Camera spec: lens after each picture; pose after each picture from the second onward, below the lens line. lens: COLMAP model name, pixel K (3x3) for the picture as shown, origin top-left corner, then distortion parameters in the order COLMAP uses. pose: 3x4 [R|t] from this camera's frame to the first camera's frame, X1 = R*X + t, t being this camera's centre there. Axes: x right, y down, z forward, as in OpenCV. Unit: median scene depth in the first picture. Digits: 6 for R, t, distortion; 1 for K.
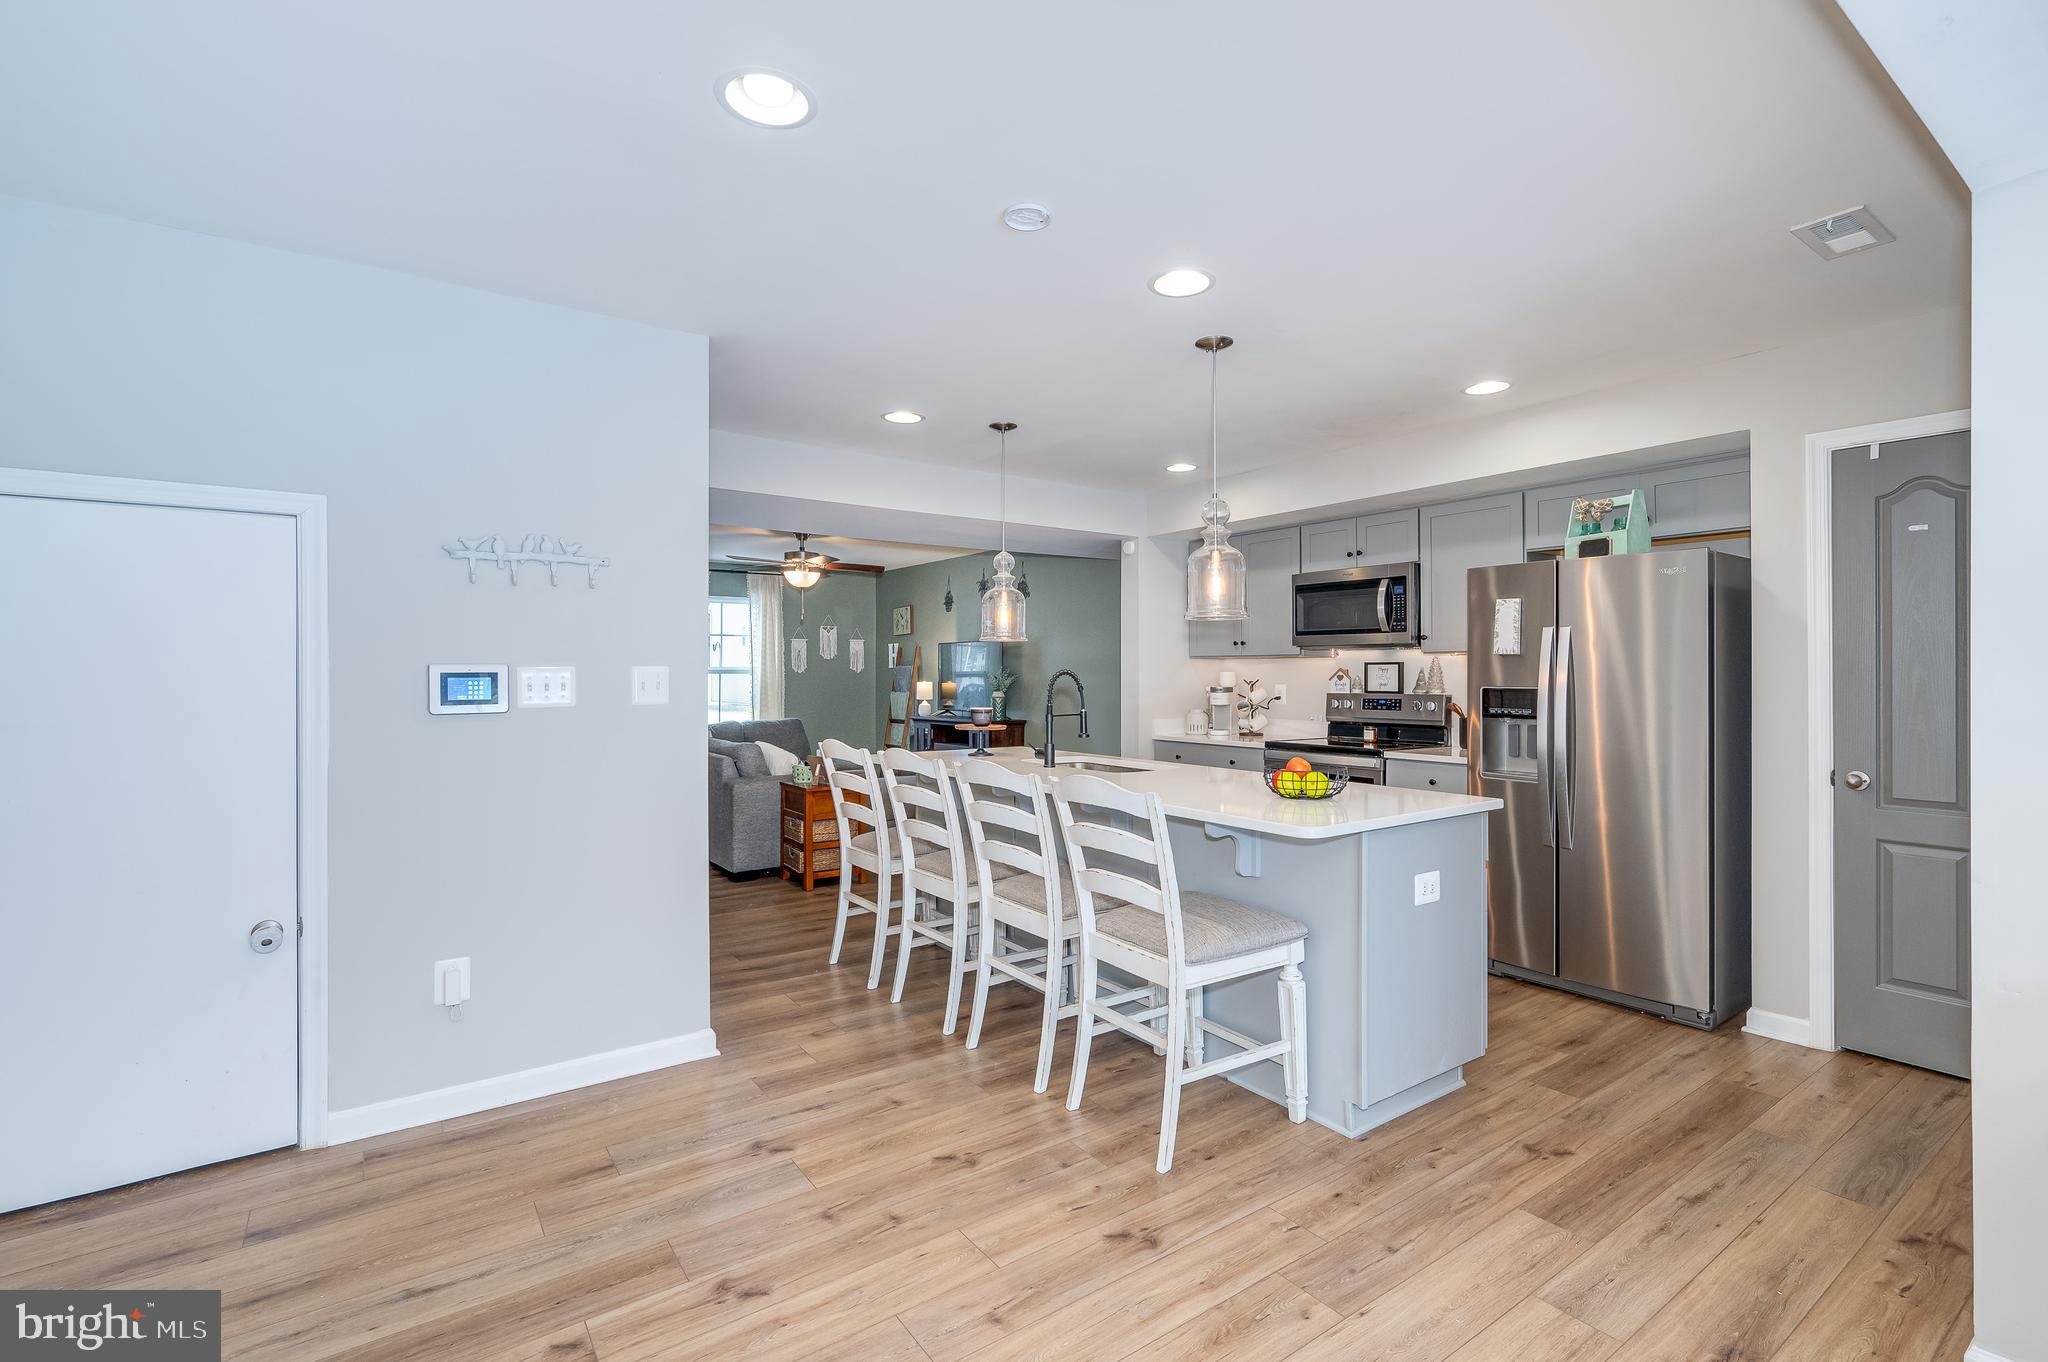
lens RADIAL K [[961.7, 0, 1043.5], [0, 961.7, 671.6], [0, 0, 1]] dist [-0.000406, -0.000352]
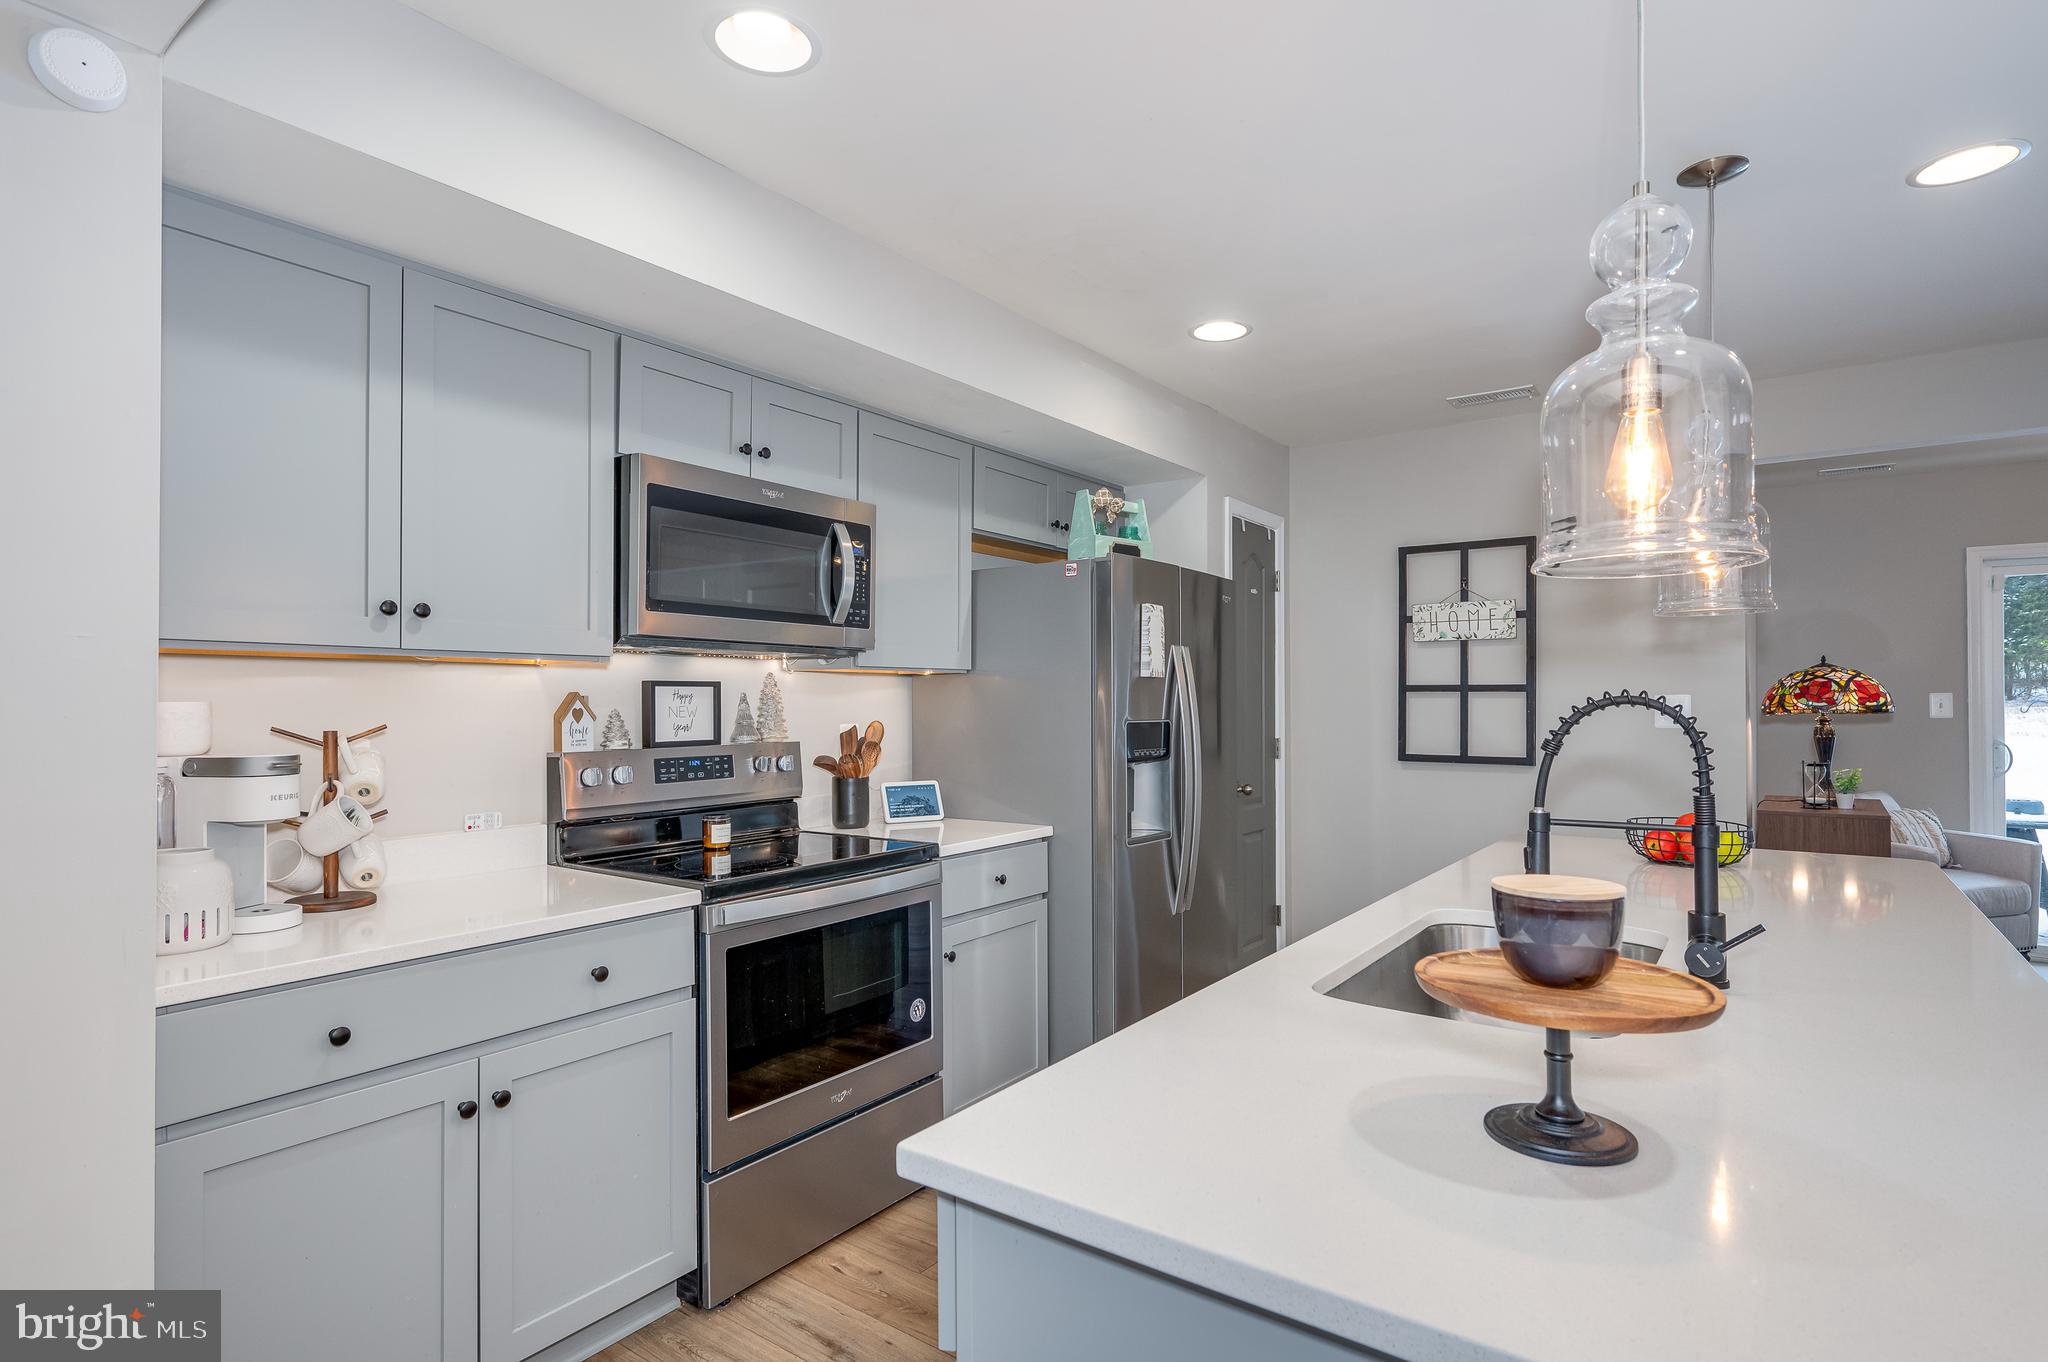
lens RADIAL K [[1019.5, 0, 1058.3], [0, 1019.5, 690.9], [0, 0, 1]] dist [0.026380, -0.000274]
pose [[-0.322508, 0.009675, 0.946517, -0.206048], [0.001329, 0.999951, -0.009768, 0.000524], [-0.946566, -0.001892, -0.322505, 1.051173]]
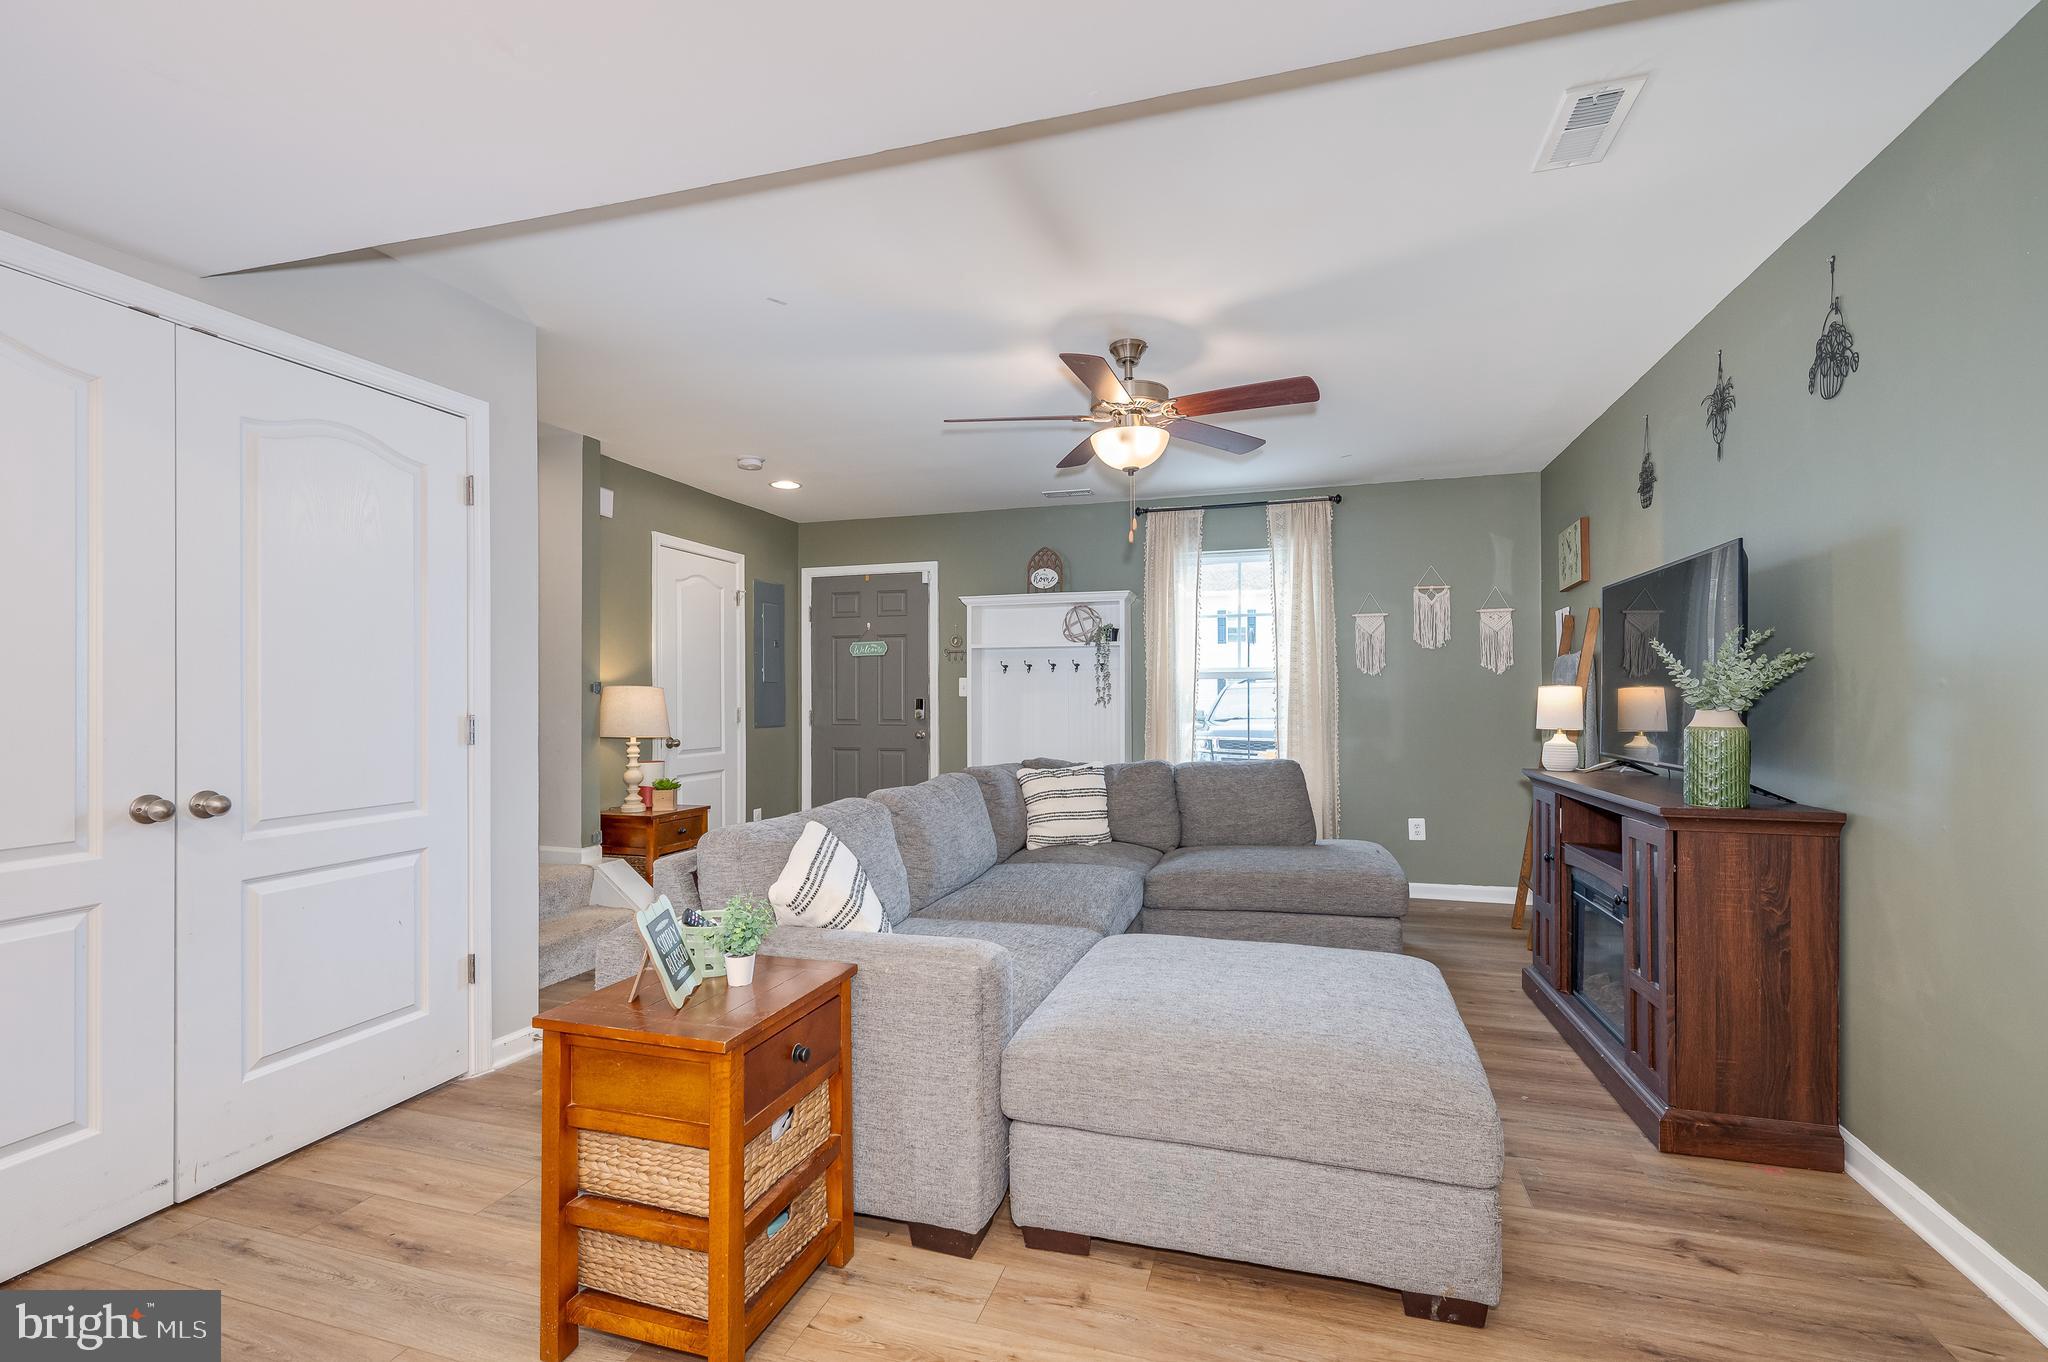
lens RADIAL K [[904.5, 0, 1033.1], [0, 904.5, 696.1], [0, 0, 1]] dist [0.003158, 0.000286]
pose [[0.599712, -0.003561, -0.800208, 0.084155], [0.004350, 0.999990, -0.001190, 0.025421], [0.800204, -0.002767, 0.599721, 1.060160]]
